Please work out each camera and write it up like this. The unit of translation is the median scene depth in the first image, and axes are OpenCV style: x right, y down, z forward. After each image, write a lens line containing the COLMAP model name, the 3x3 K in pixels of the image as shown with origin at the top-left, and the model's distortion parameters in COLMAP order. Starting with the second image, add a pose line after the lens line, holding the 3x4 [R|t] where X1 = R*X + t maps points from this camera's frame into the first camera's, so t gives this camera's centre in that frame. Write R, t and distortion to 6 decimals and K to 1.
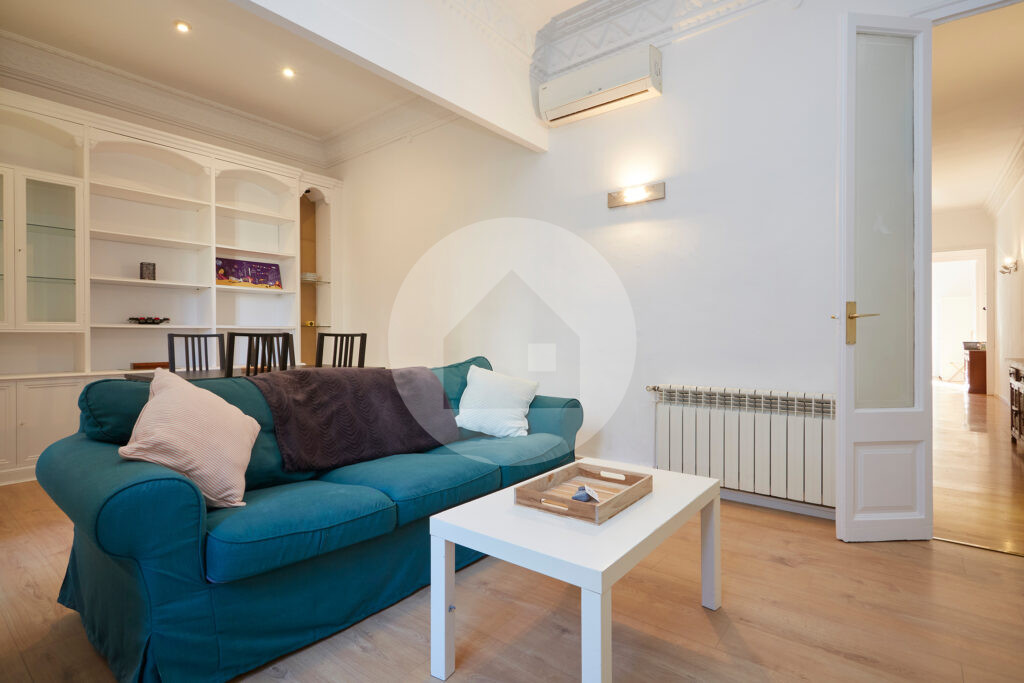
lens RADIAL K [[507.8, 0, 504.7], [0, 507.8, 338.4], [0, 0, 1]] dist [0.004698, -0.001953]
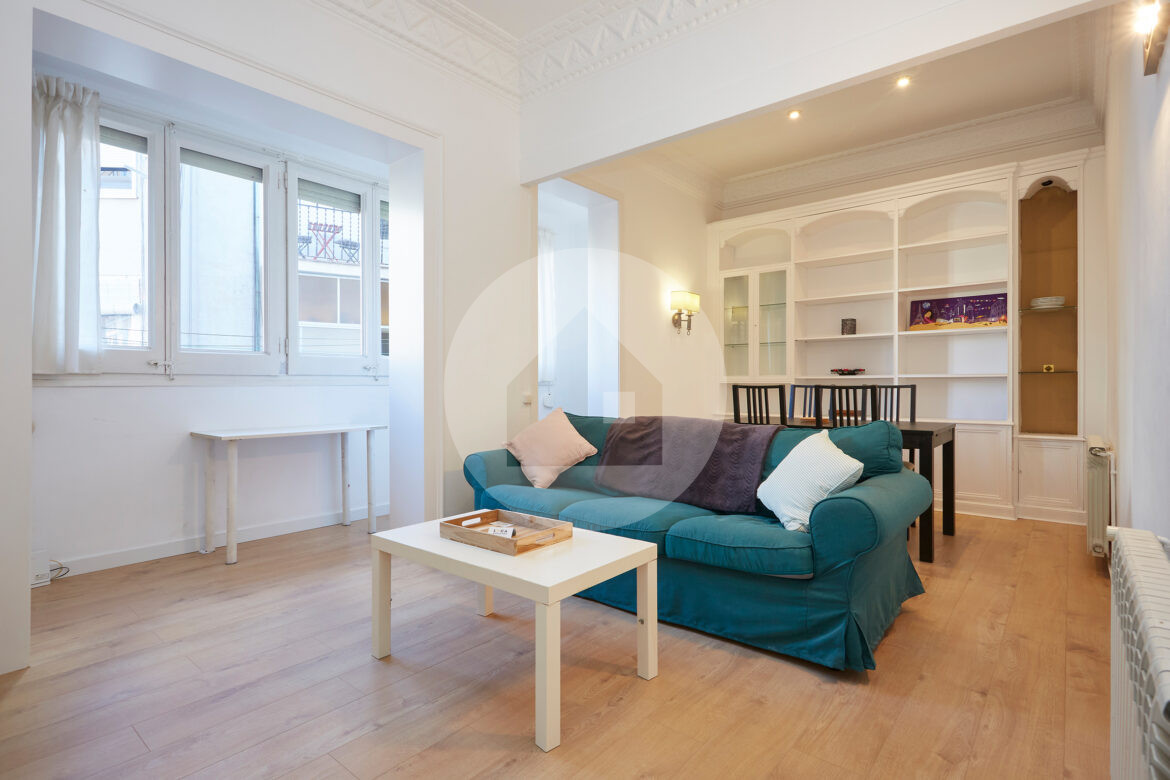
lens RADIAL K [[580.2, 0, 587.6], [0, 580.2, 385.2], [0, 0, 1]] dist [0.004698, -0.001953]
pose [[-0.015188, 0.003551, -0.999878, 0.532077], [-0.000269, 0.999994, 0.003556, -0.009920], [0.999885, 0.000323, -0.015187, 0.443753]]
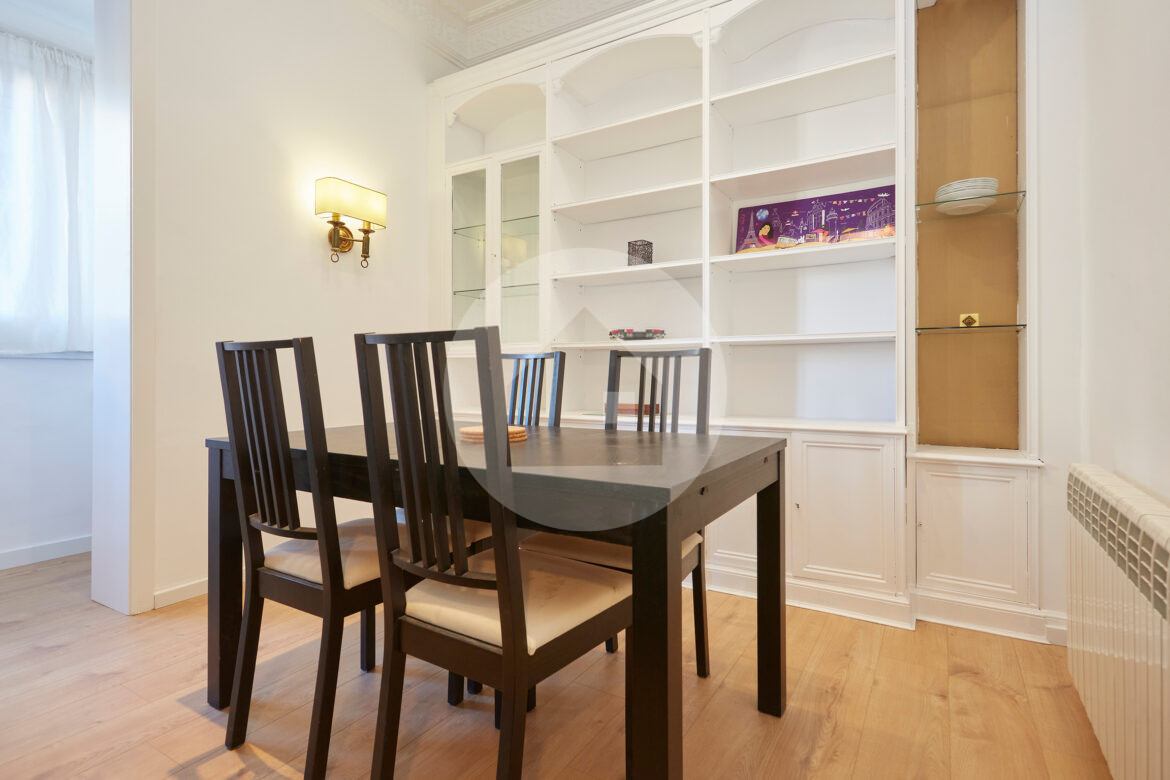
lens RADIAL K [[580.2, 0, 595.0], [0, 580.2, 370.4], [0, 0, 1]] dist [0.004698, -0.001953]
pose [[0.150340, 0.008904, -0.988594, -0.010493], [0.002920, 0.999951, 0.009450, 0.002009], [0.988630, -0.004308, 0.150307, 0.809942]]
